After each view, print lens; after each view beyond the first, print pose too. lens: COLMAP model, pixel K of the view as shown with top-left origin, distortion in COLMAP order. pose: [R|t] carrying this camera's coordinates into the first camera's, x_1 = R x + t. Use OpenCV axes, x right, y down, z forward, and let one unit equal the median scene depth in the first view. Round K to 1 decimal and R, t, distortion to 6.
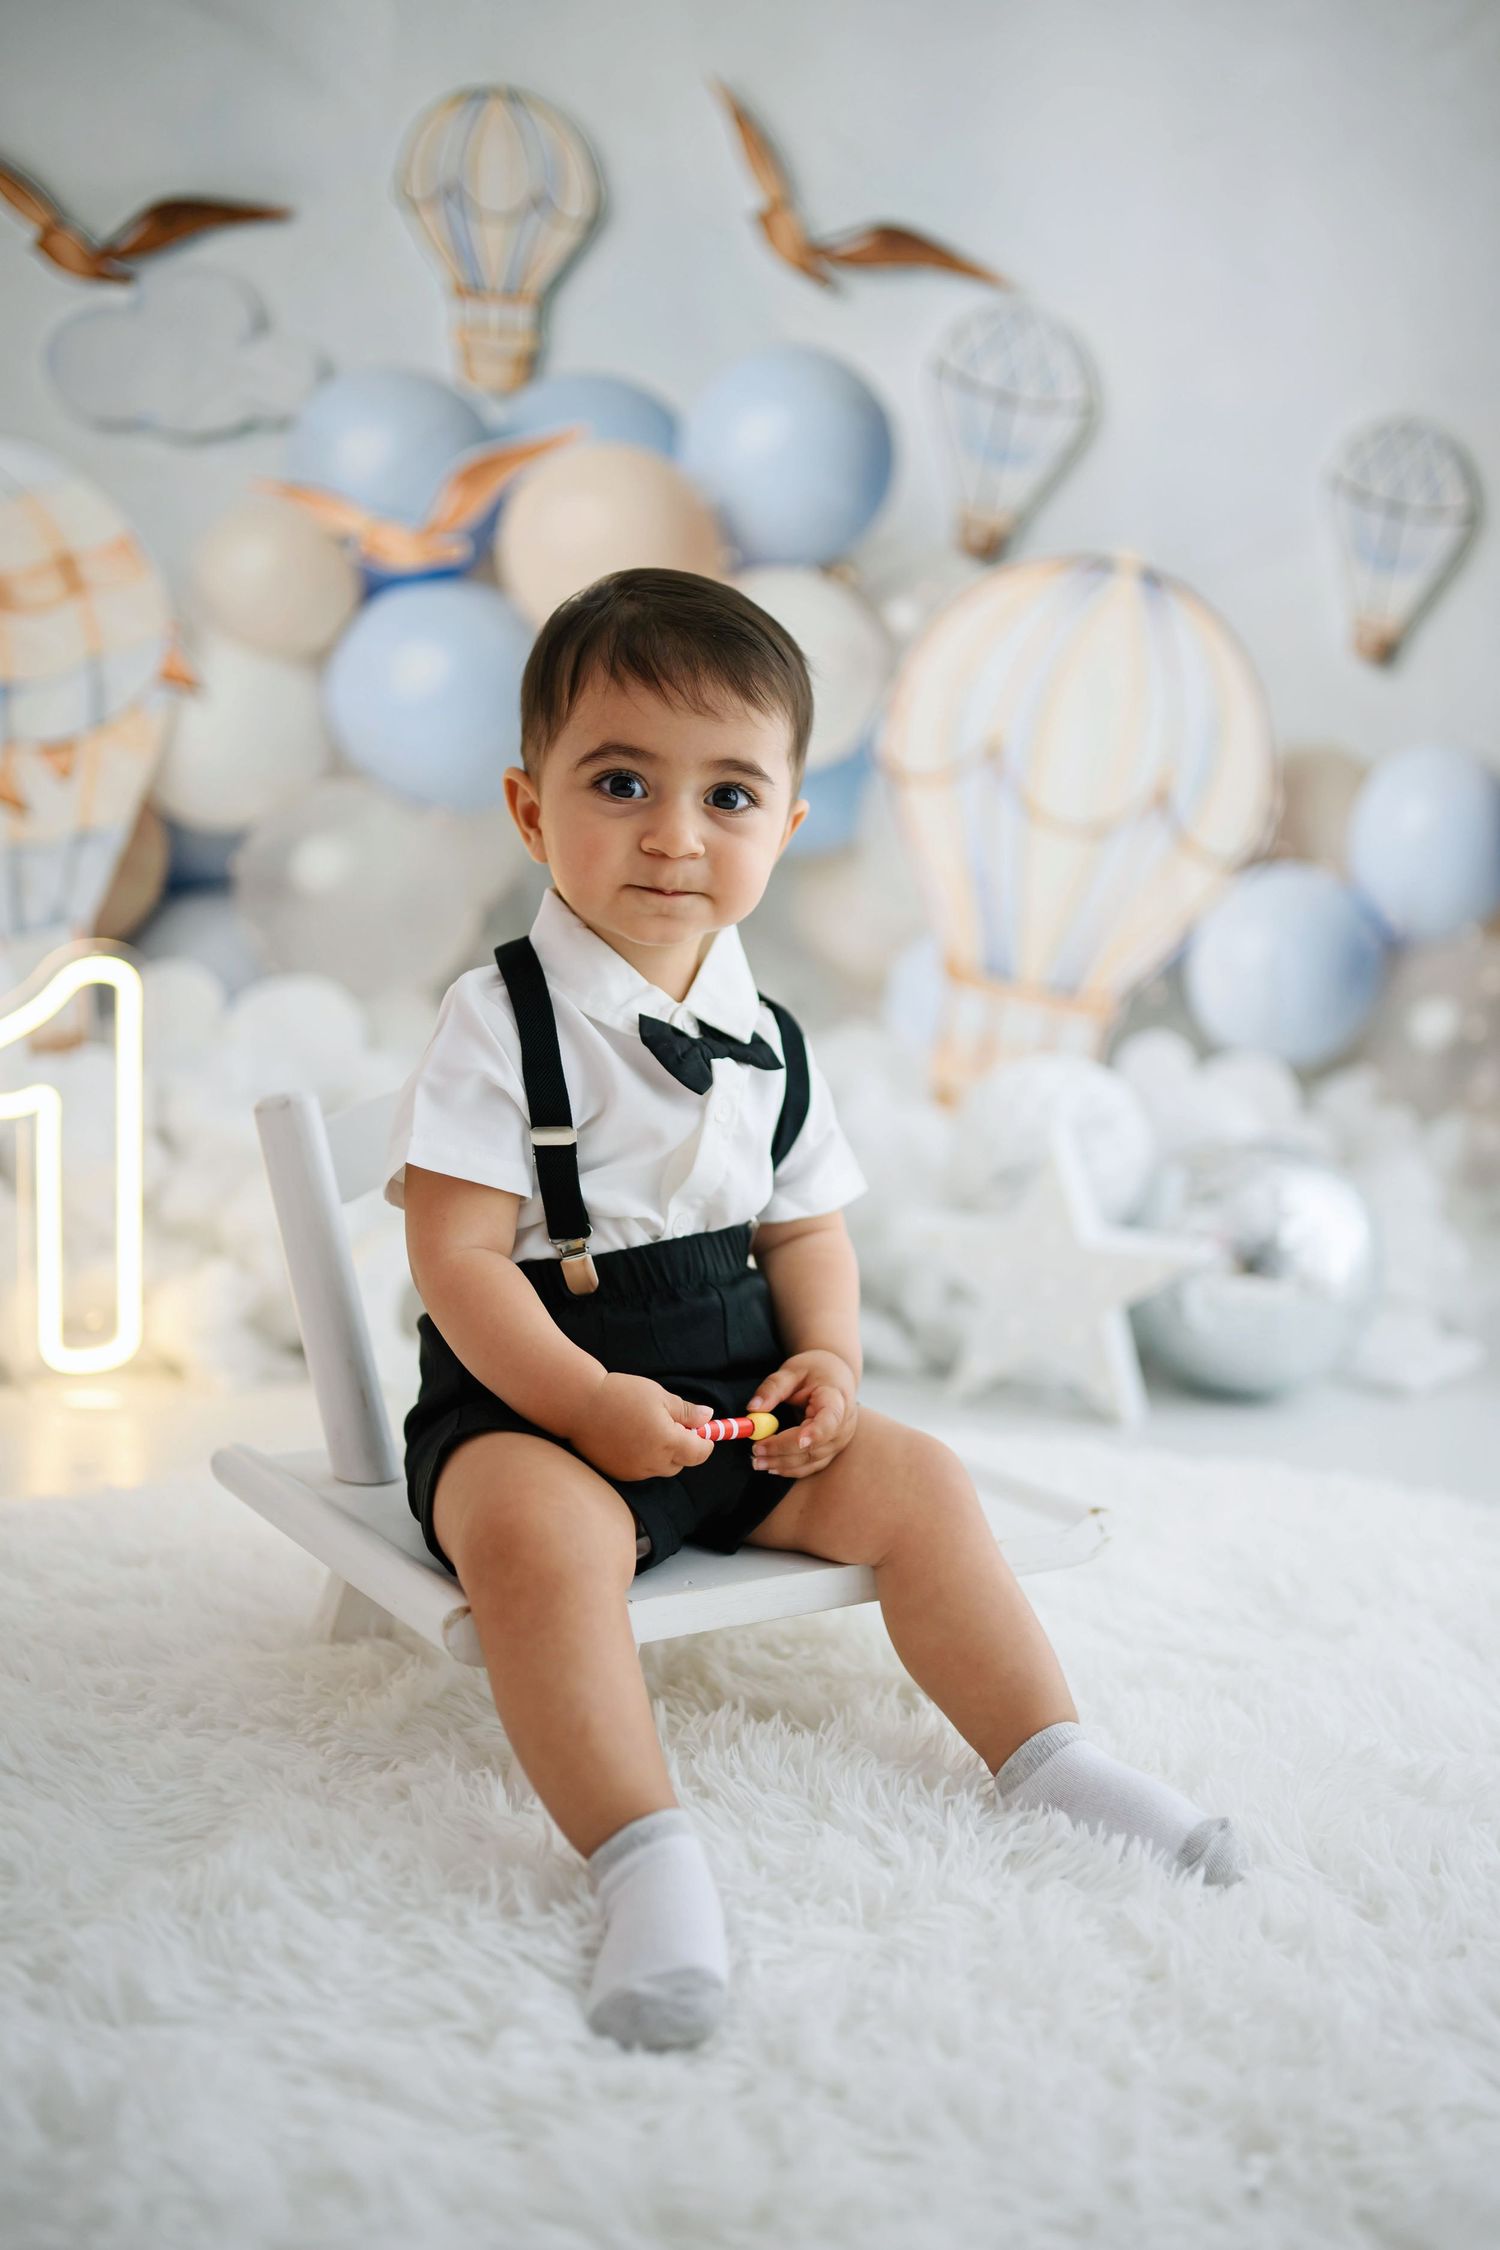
lens RADIAL K [[2023.5, 0, 698.7], [0, 2023.5, 1107.8], [0, 0, 1]] dist [-0.050721, 0.047383]
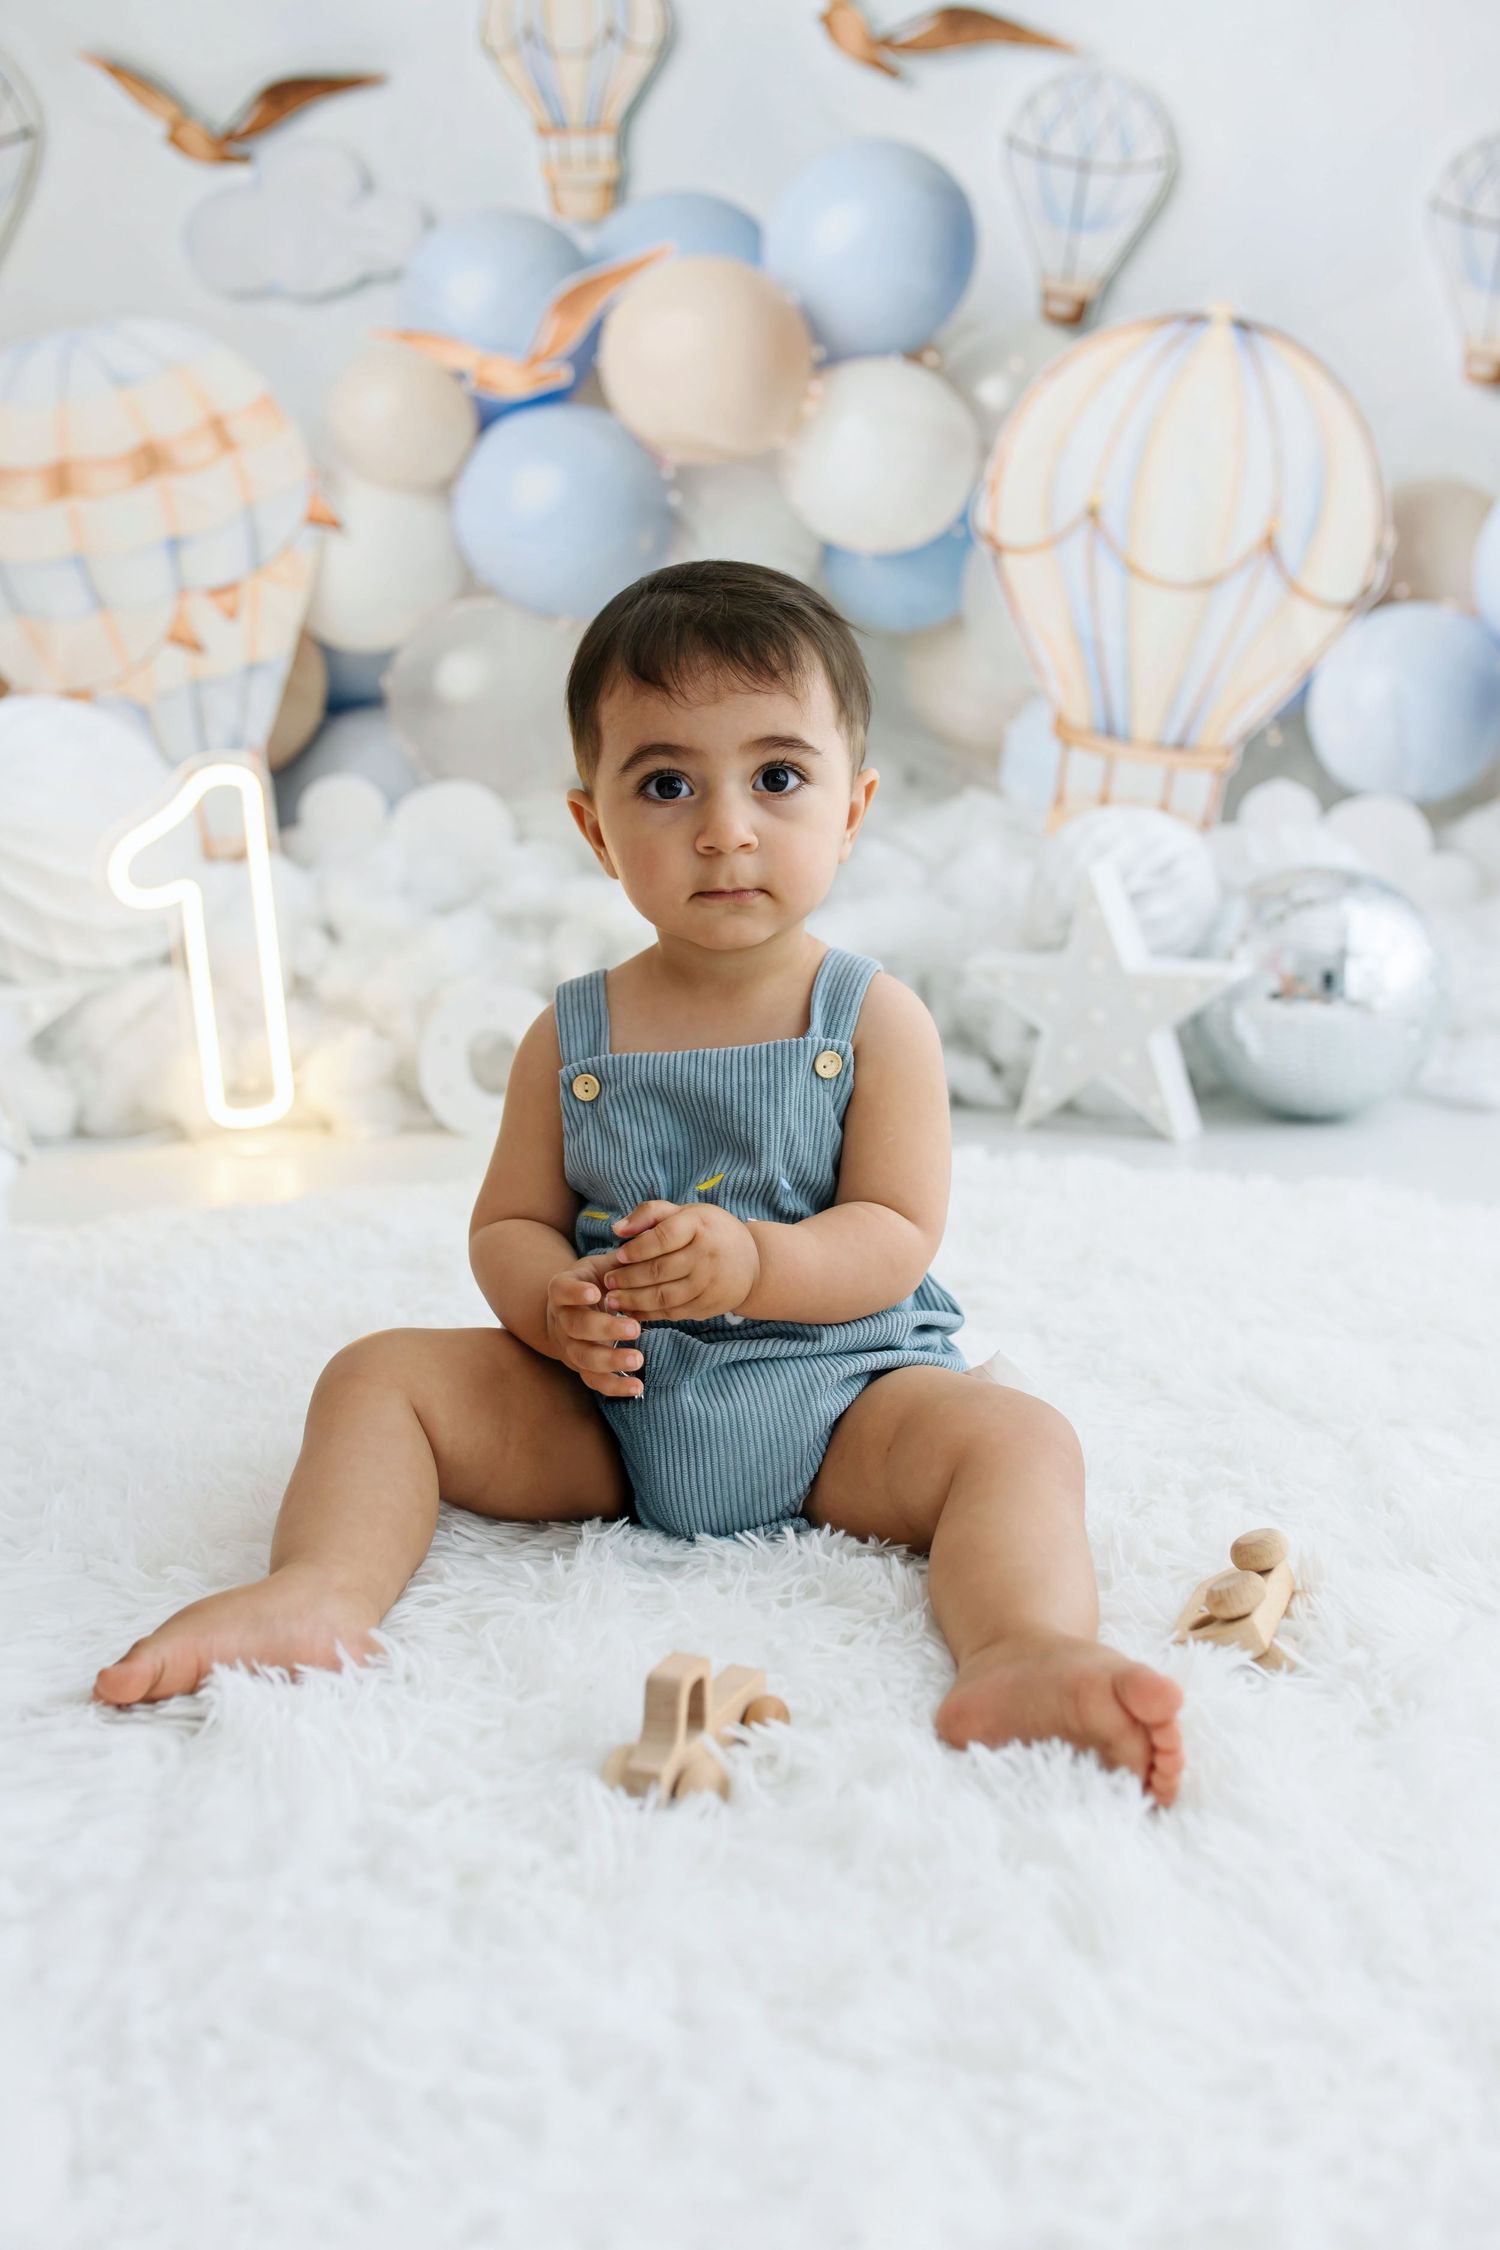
lens RADIAL K [[2023.5, 0, 753.3], [0, 2023.5, 1099.9], [0, 0, 1]] dist [-0.050721, 0.047383]
pose [[0.980867, -0.043455, -0.189768, 0.171252], [0.058042, 0.995715, 0.071996, 0.040559], [0.185826, -0.081633, 0.979186, -0.073621]]
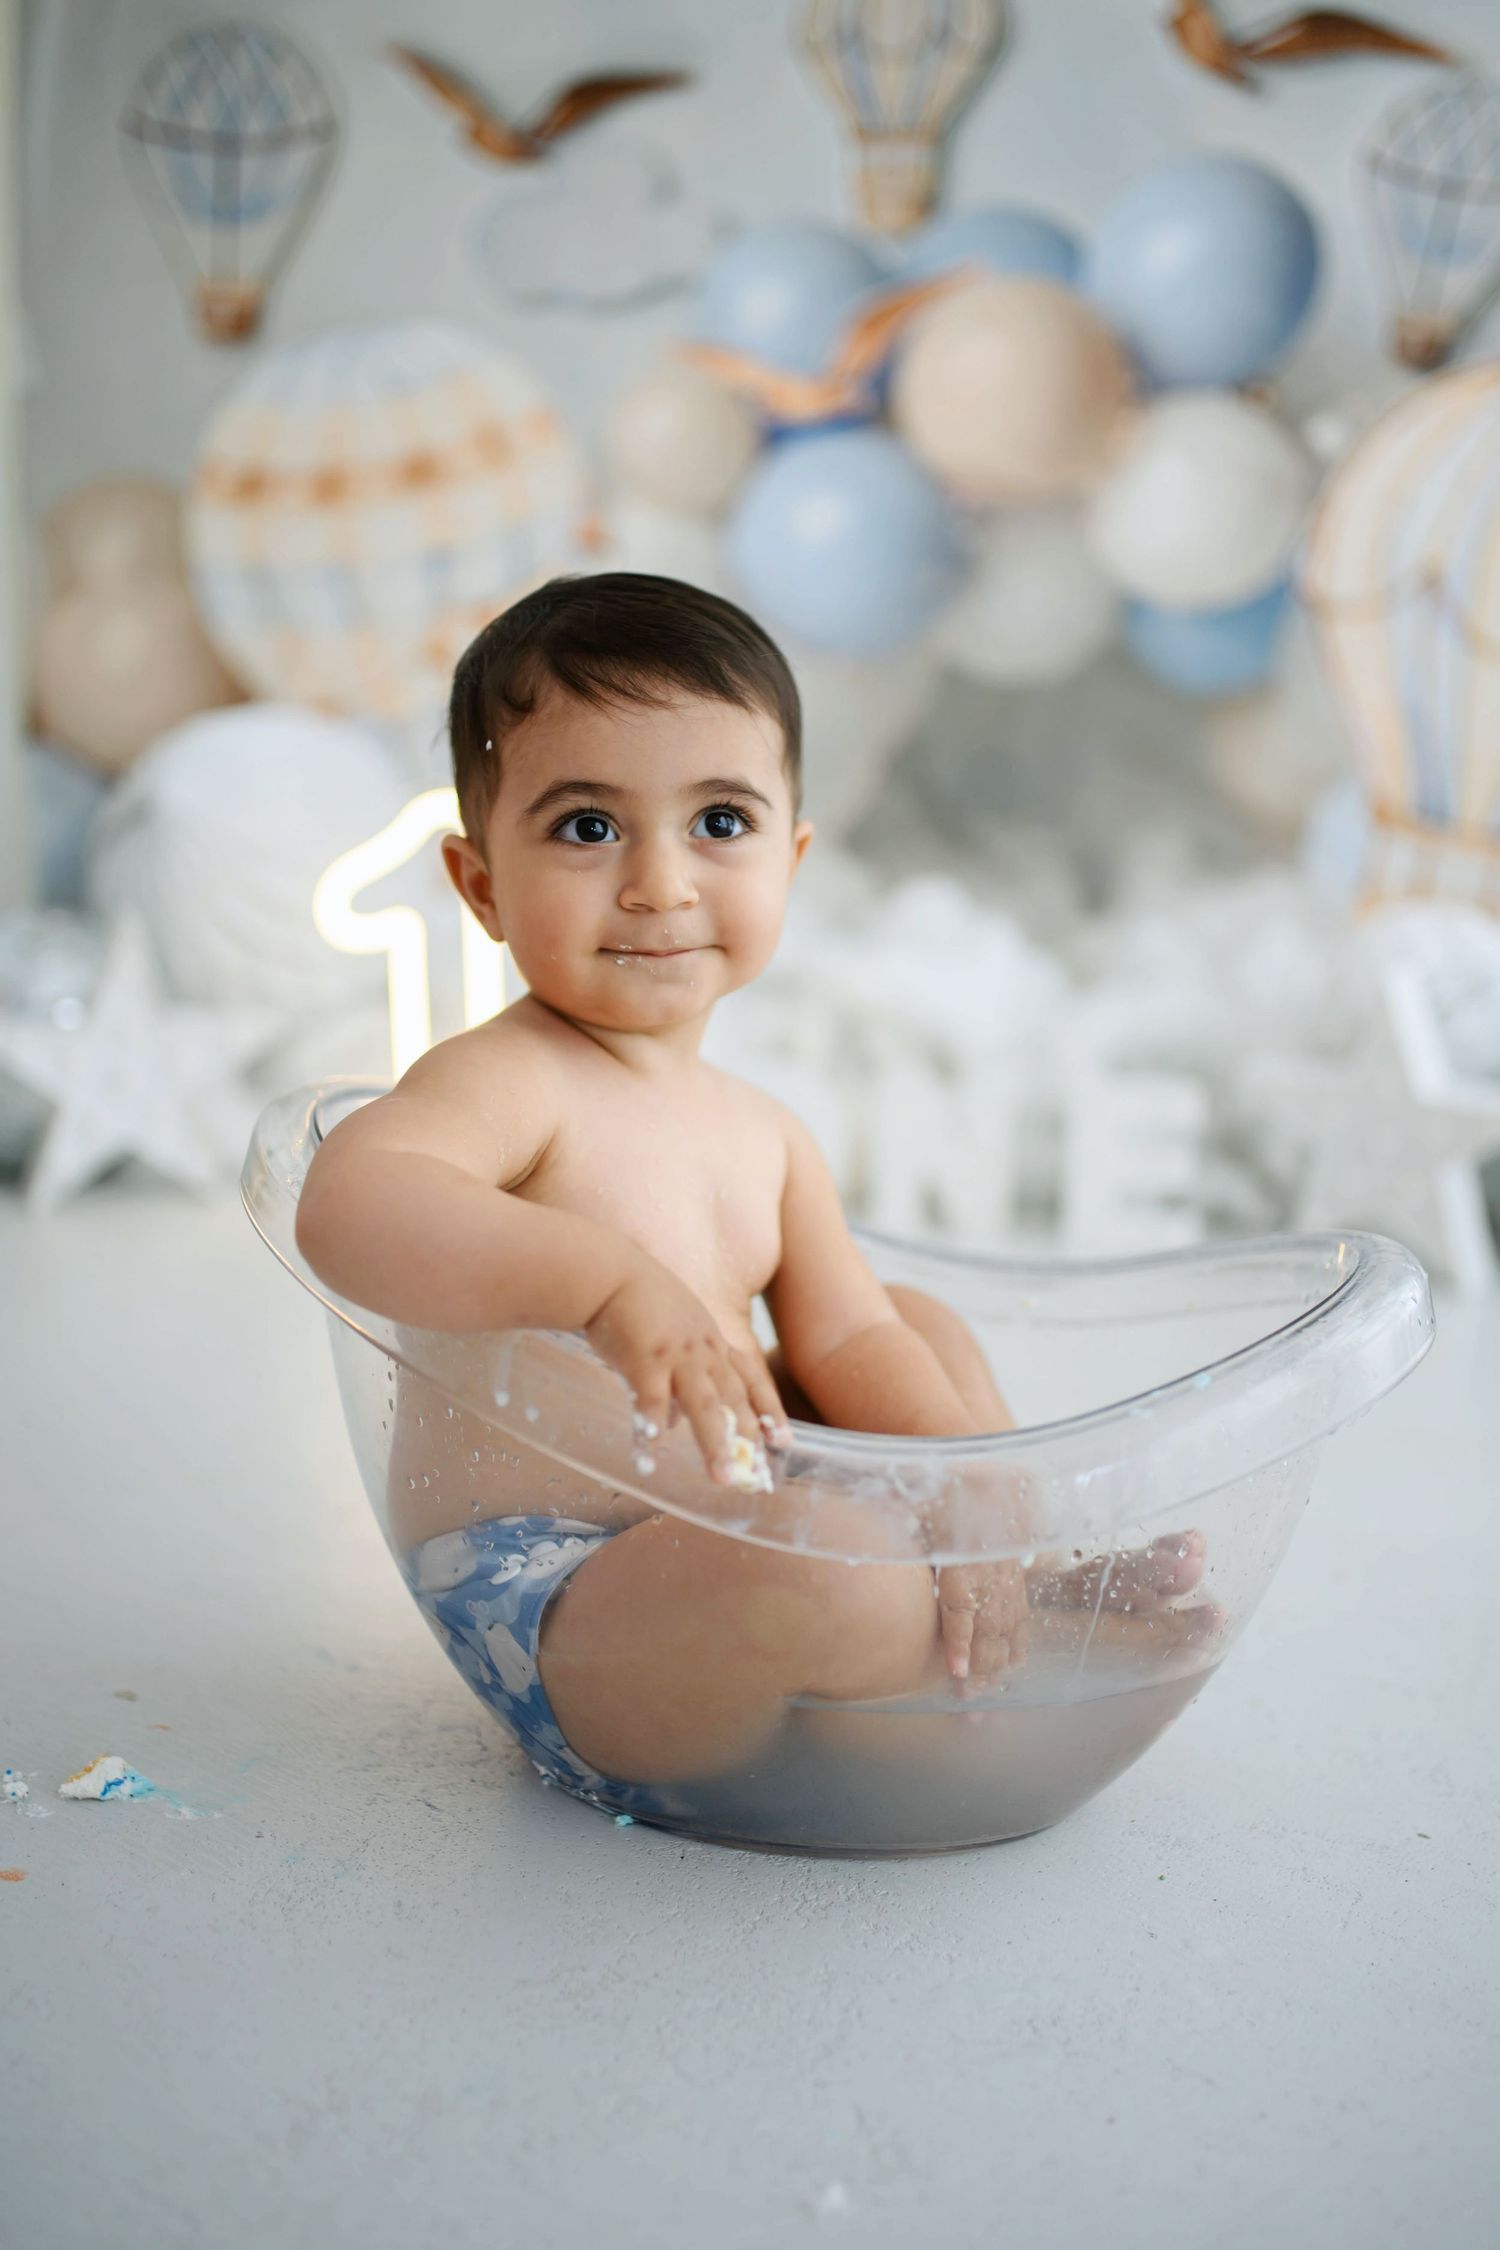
lens RADIAL K [[2023.5, 0, 784.9], [0, 2023.5, 1117.9], [0, 0, 1]] dist [-0.050721, 0.047383]
pose [[0.947035, 0.035063, -0.319211, 0.182286], [-0.016617, 0.998040, 0.060328, 0.023053], [0.320700, -0.051829, 0.945762, 0.016969]]
